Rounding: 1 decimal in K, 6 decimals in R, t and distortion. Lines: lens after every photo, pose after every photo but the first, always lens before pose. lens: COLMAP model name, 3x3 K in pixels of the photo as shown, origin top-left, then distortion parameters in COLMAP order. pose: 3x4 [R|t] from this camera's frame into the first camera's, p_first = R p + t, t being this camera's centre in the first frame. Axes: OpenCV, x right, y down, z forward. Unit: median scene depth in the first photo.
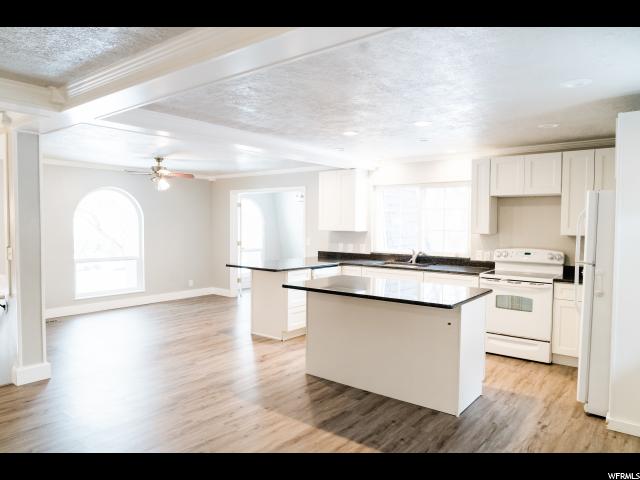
lens RADIAL K [[441.8, 0, 320.0], [0, 441.8, 240.0], [0, 0, 1]] dist [-0.002699, -0.001424]
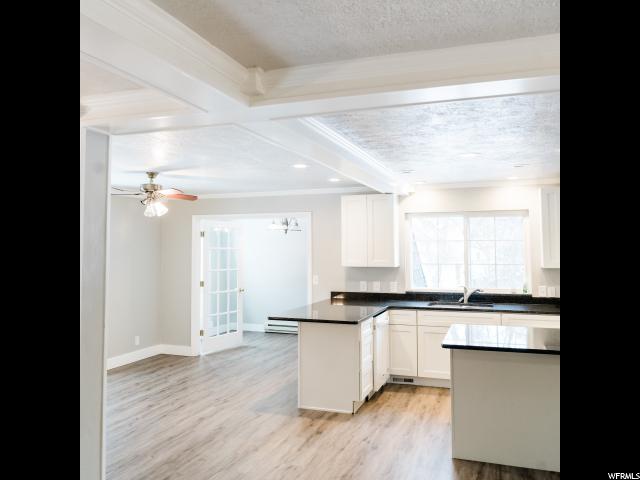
lens RADIAL K [[498.2, 0, 322.6], [0, 498.2, 211.9], [0, 0, 1]] dist [-0.012640, -0.003363]
pose [[0.948803, 0.012370, 0.315626, -0.349694], [0.023203, 0.993804, -0.108700, -0.024192], [-0.315015, 0.110458, 0.942637, 0.138421]]
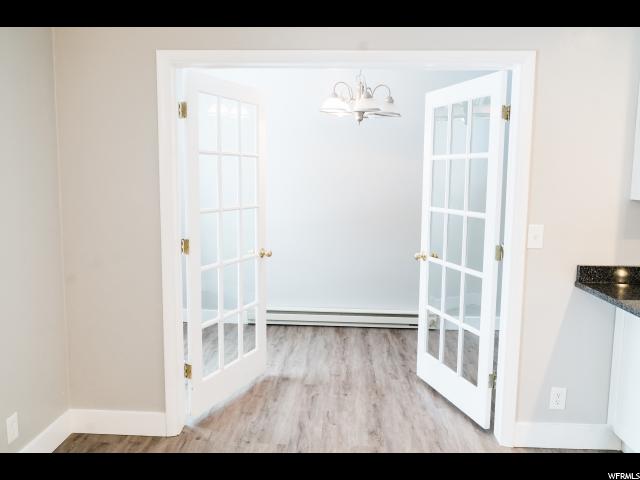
lens RADIAL K [[552.6, 0, 320.0], [0, 552.6, 240.0], [0, 0, 1]] dist [0.010123, 0.004009]
pose [[0.813519, -0.074412, 0.576757, -0.431352], [0.020745, 0.994862, 0.099094, -0.040940], [-0.581168, -0.068650, 0.810883, 0.888017]]
